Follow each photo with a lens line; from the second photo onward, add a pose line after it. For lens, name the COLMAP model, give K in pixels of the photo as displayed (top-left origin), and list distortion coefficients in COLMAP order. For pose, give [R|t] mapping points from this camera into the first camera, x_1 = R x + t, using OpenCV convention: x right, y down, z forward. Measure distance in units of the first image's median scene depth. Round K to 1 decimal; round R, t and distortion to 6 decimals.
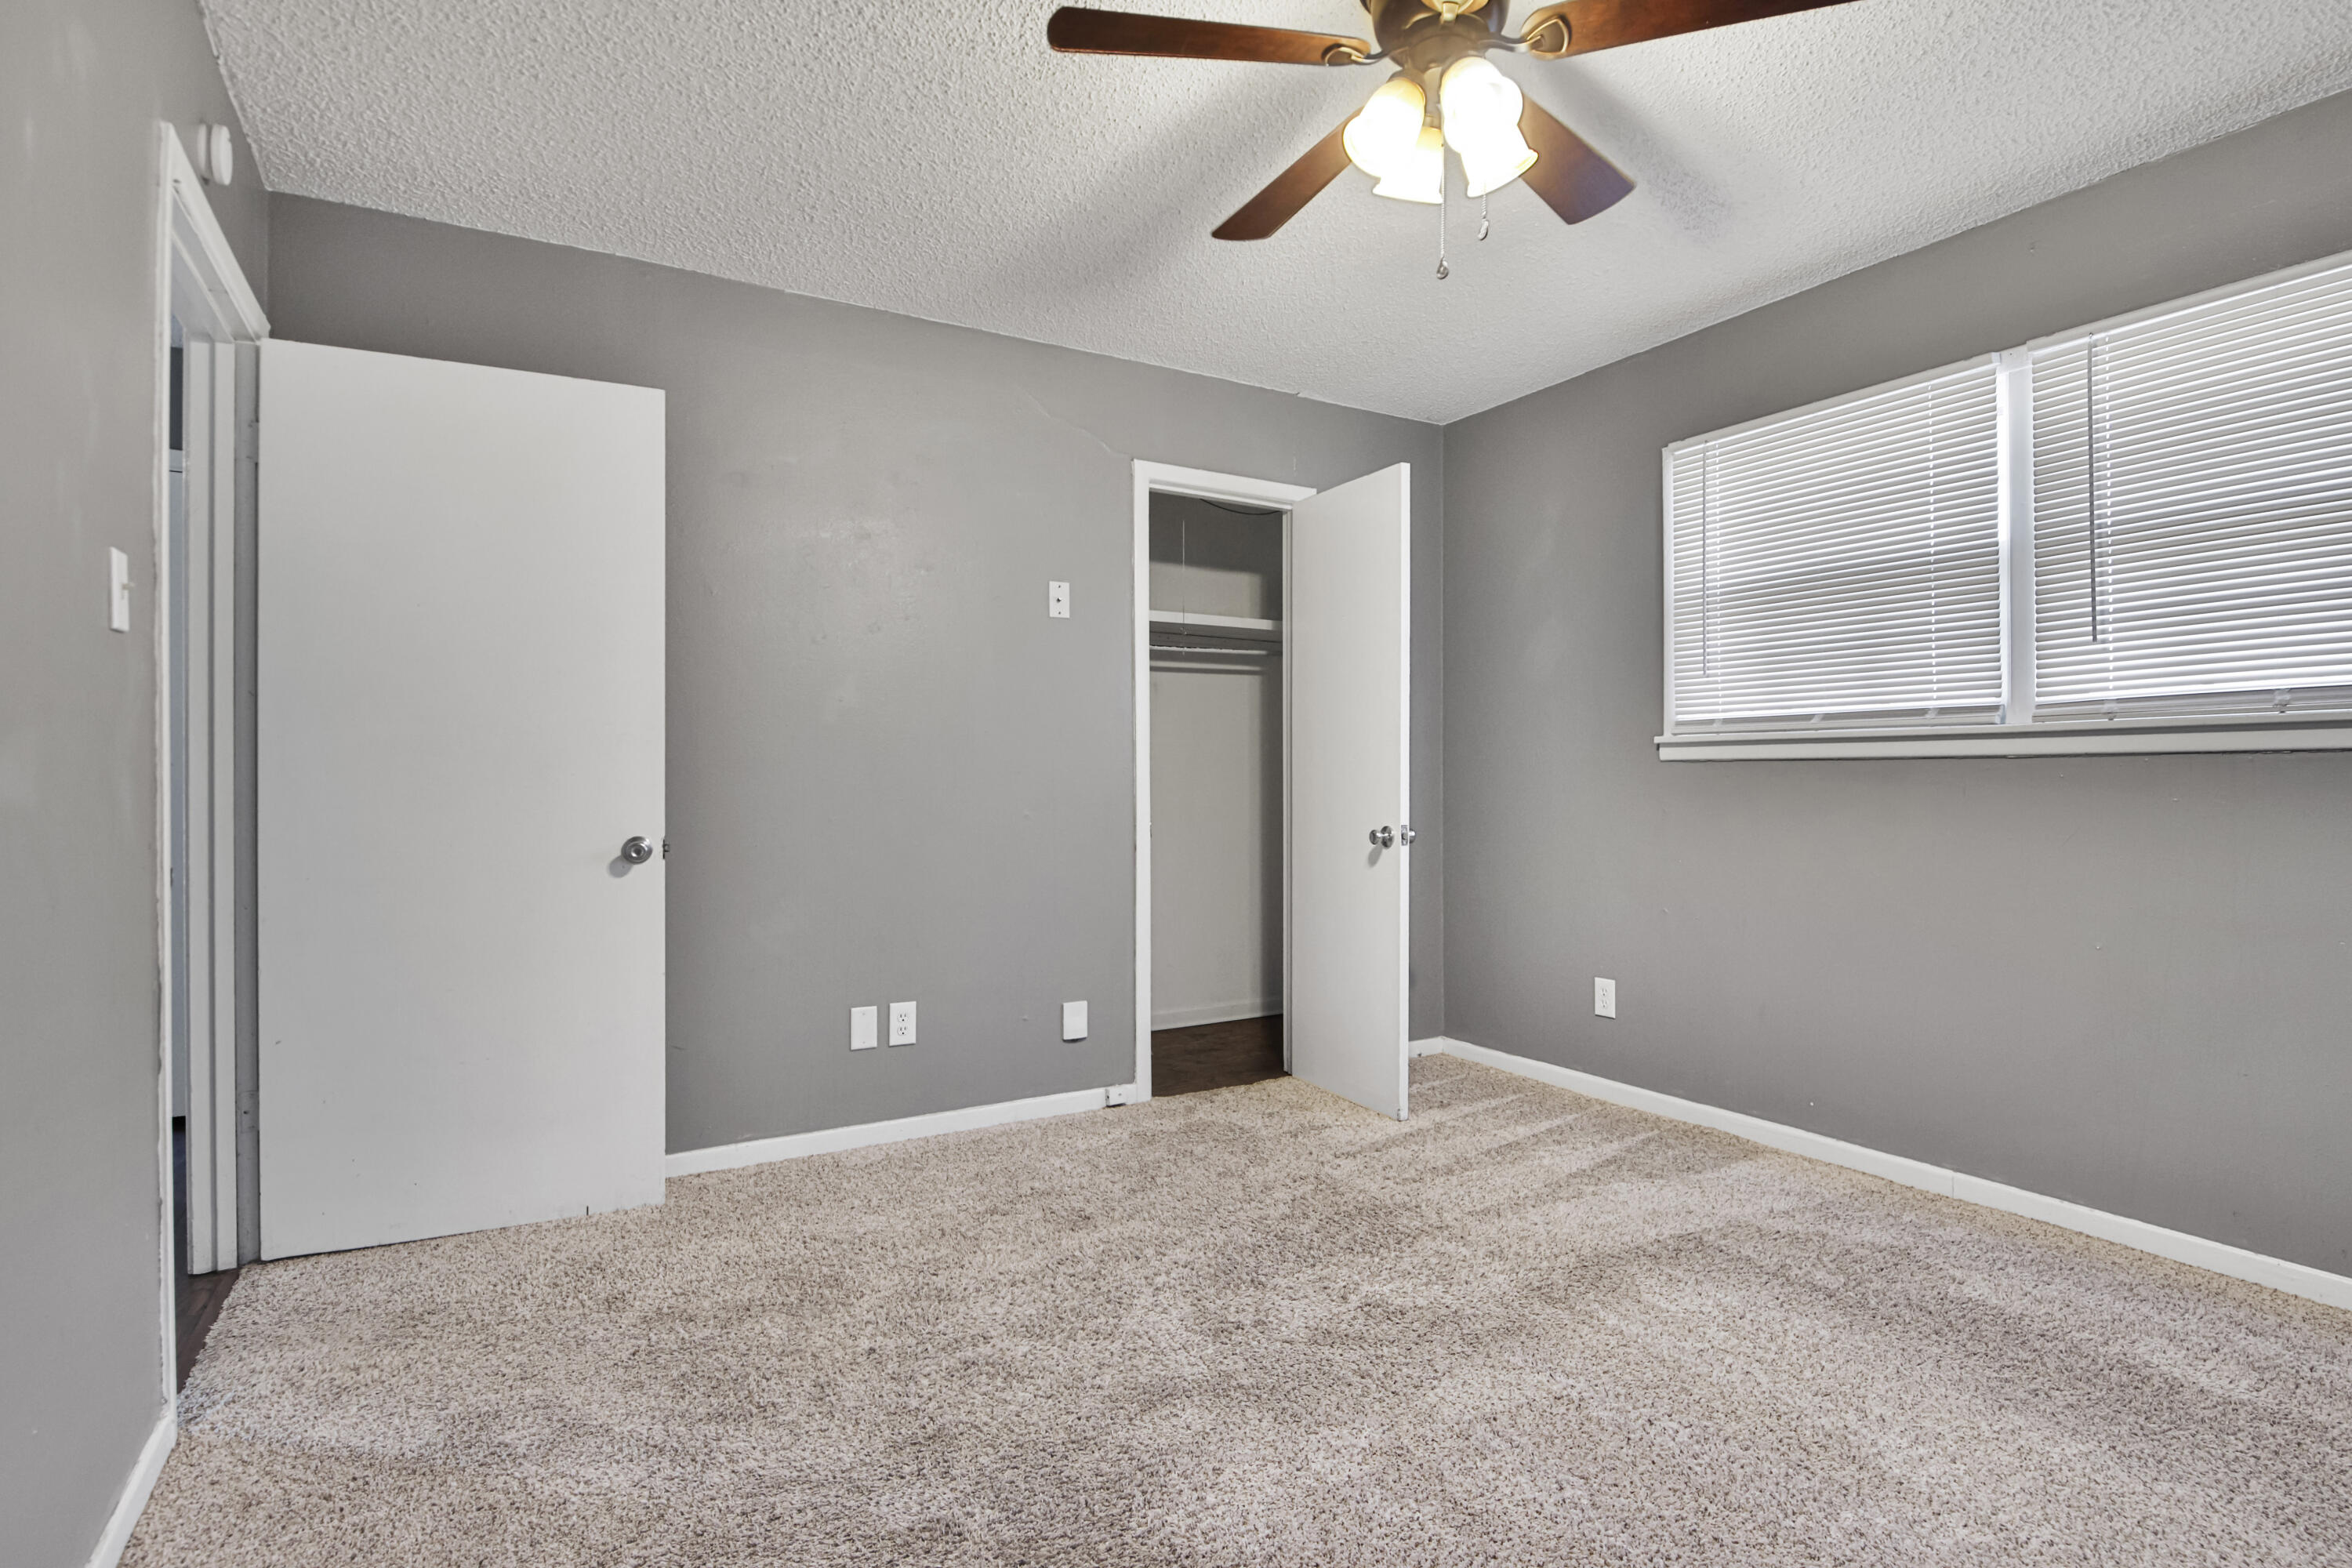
lens RADIAL K [[1182.8, 0, 1178.6], [0, 1182.8, 774.5], [0, 0, 1]] dist [-0.000033, 0.000097]
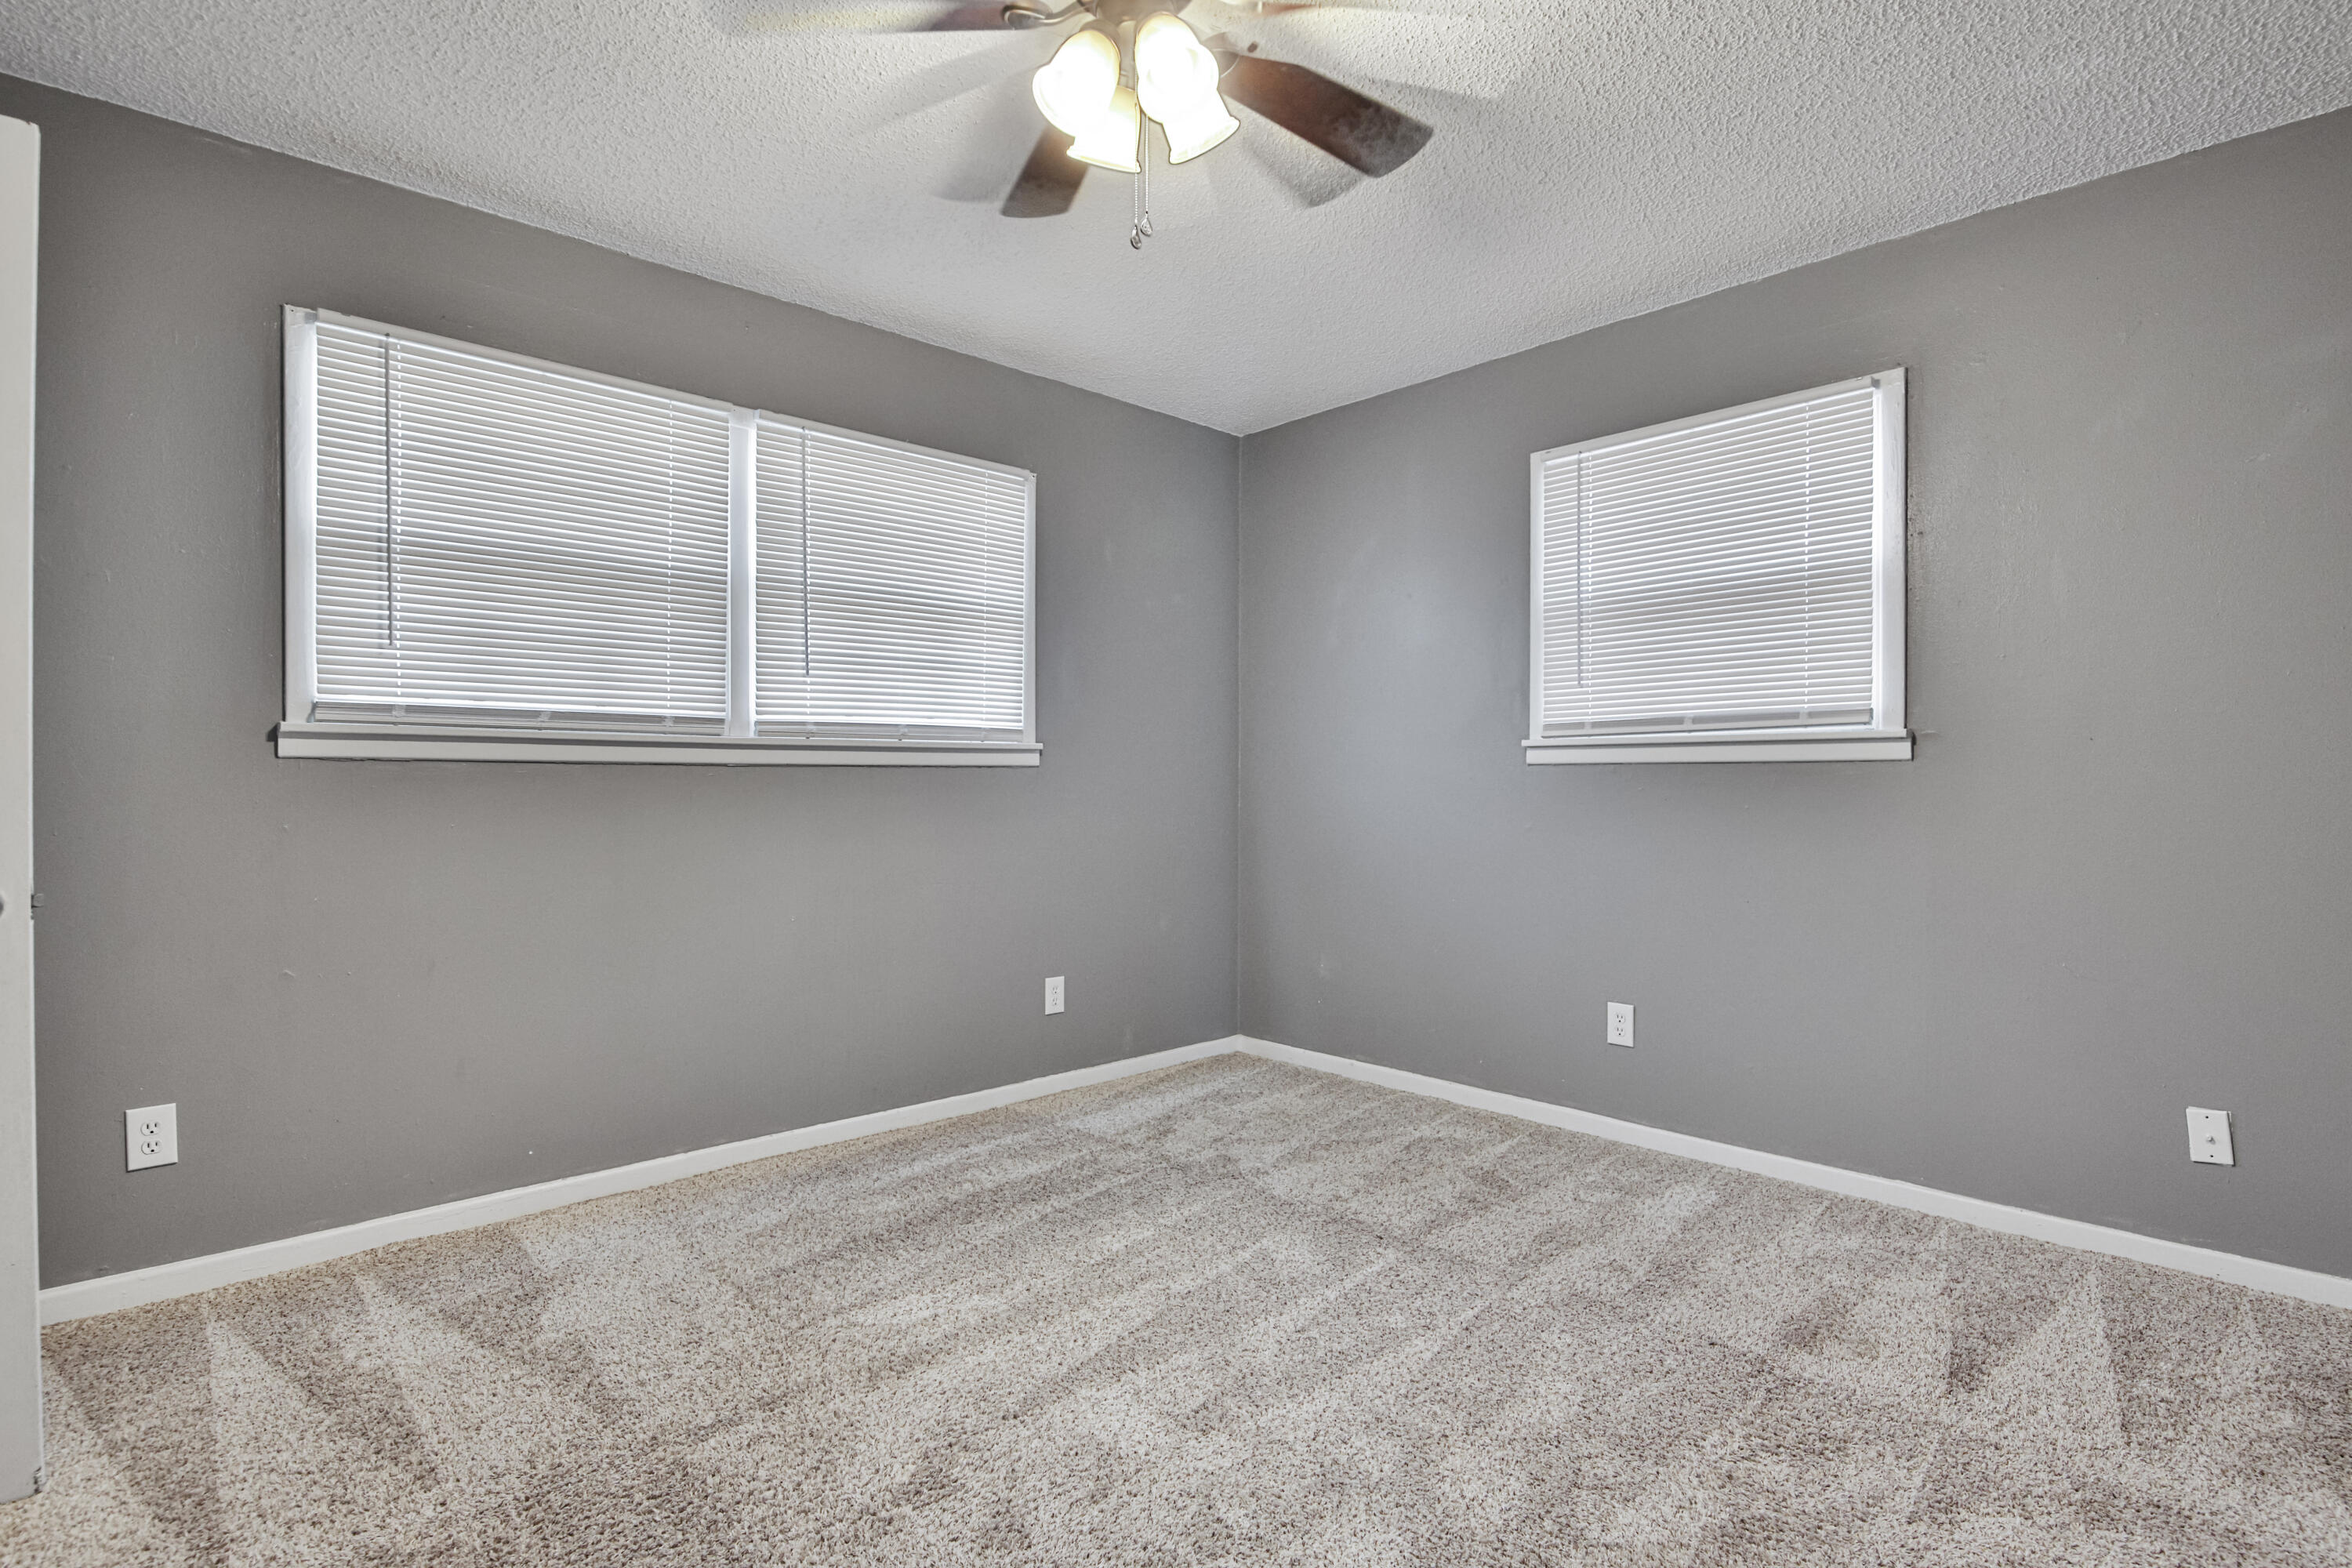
lens RADIAL K [[1184.5, 0, 1176.9], [0, 1184.5, 795.7], [0, 0, 1]] dist [-0.004007, -0.009412]
pose [[-0.249102, -0.008328, 0.968441, -0.498760], [-0.005170, 0.999960, 0.007269, 0.003716], [-0.968463, -0.003197, -0.249135, 0.863636]]
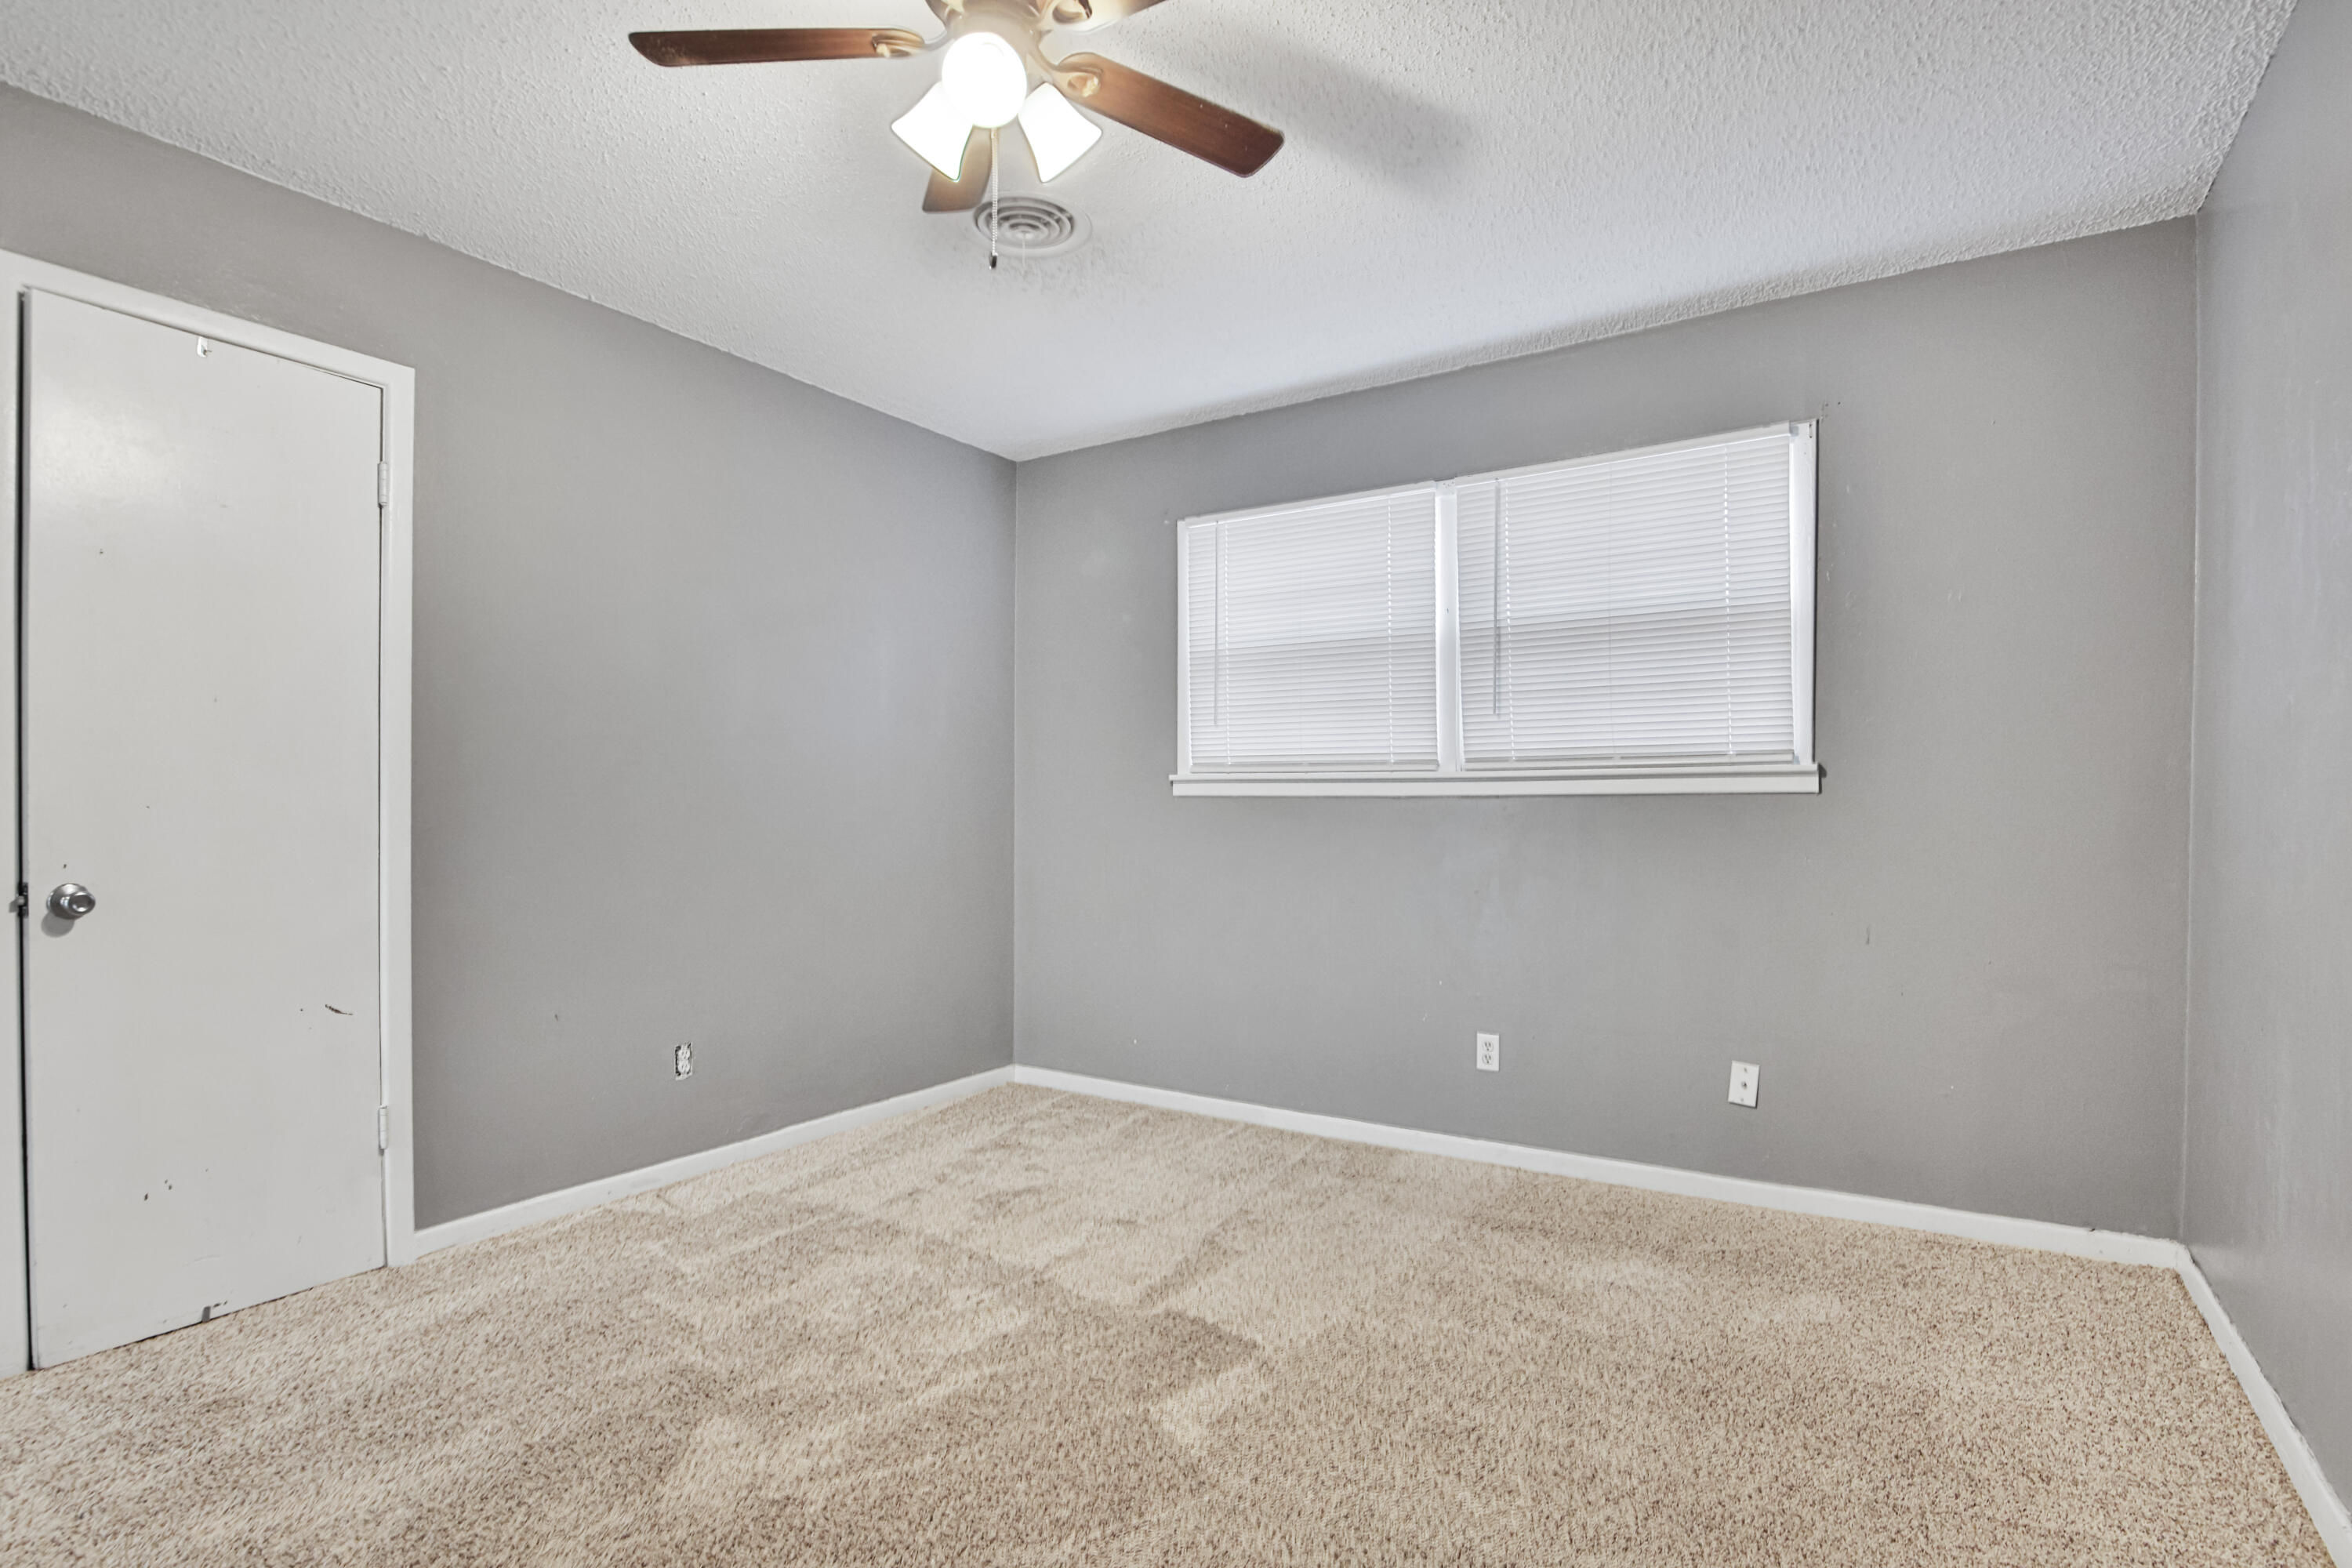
lens RADIAL K [[1182.8, 0, 1178.6], [0, 1182.8, 774.5], [0, 0, 1]] dist [-0.000033, 0.000097]
pose [[0.895931, 0.023673, 0.443562, -0.119489], [-0.012430, 0.999524, -0.028237, -0.000307], [-0.444019, 0.019785, 0.895799, -0.019112]]
